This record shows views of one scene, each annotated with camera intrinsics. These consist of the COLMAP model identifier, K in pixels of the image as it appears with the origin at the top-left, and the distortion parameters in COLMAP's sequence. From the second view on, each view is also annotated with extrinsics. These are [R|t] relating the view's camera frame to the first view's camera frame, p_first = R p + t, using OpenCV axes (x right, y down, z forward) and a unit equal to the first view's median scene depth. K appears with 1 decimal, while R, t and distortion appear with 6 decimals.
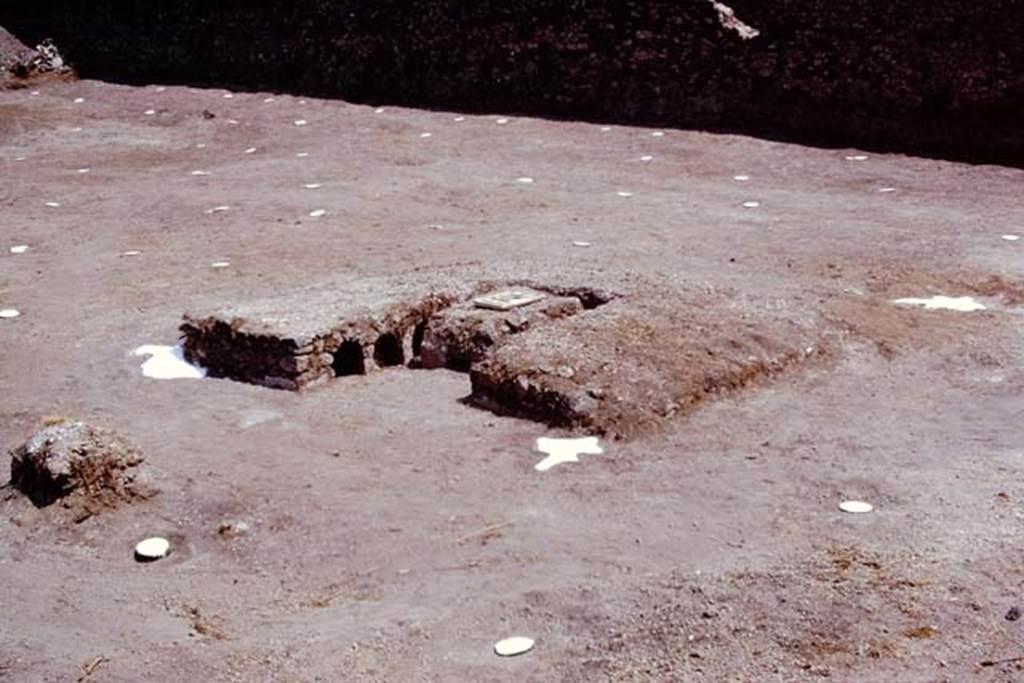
lens RADIAL K [[1591.3, 0, 509.4], [0, 1591.3, 299.1], [0, 0, 1]] dist [-0.249940, 0.000000]
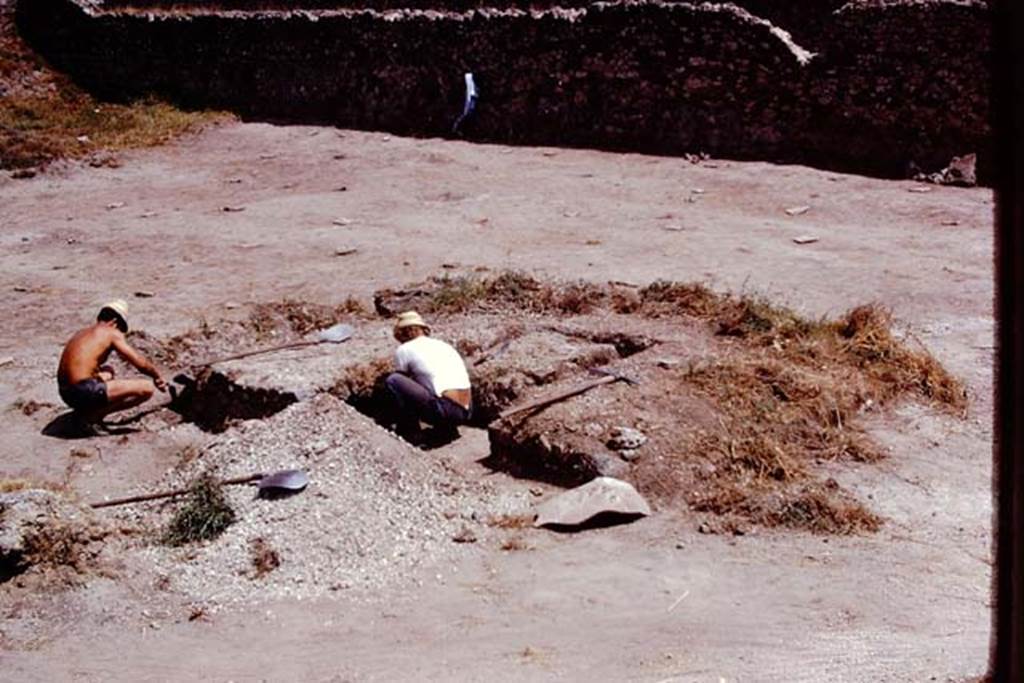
lens RADIAL K [[1591.3, 0, 452.3], [0, 1591.3, 335.3], [0, 0, 1]] dist [-0.249940, 0.000000]
pose [[0.997097, -0.003078, -0.076074, 0.021284], [0.003087, 0.999995, -0.000009, -0.006657], [0.076073, -0.000226, 0.997102, 0.099253]]
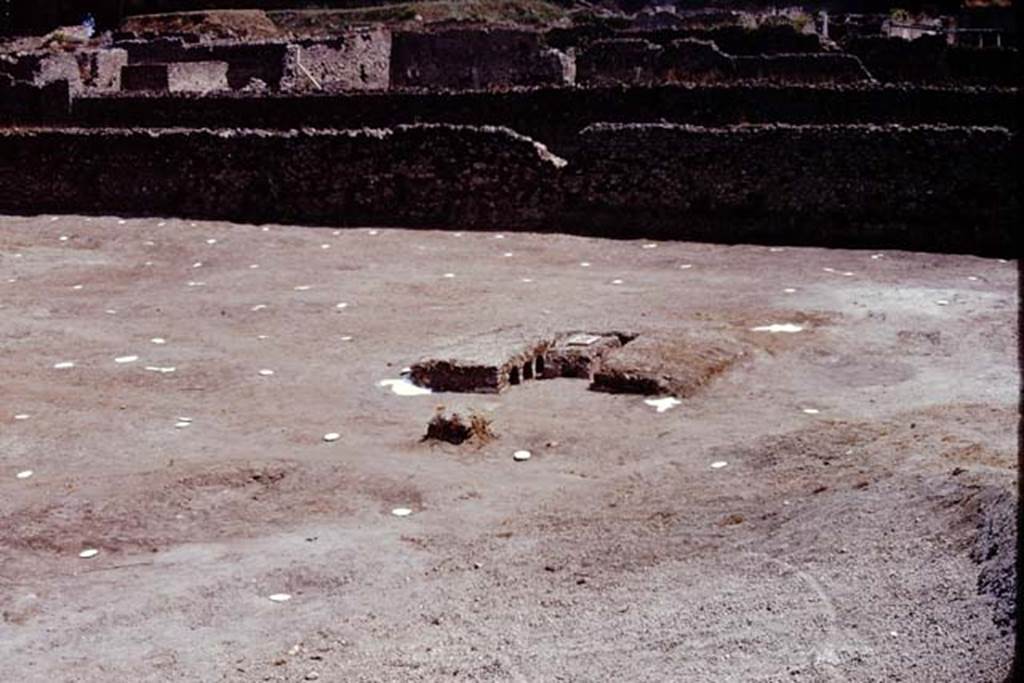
lens RADIAL K [[1591.3, 0, 514.8], [0, 1591.3, 347.0], [0, 0, 1]] dist [-0.249940, 0.000000]
pose [[0.964299, -0.071355, 0.255021, -0.565636], [0.076529, 0.997013, -0.010413, 0.022410], [-0.253516, 0.029558, 0.966879, -0.813411]]
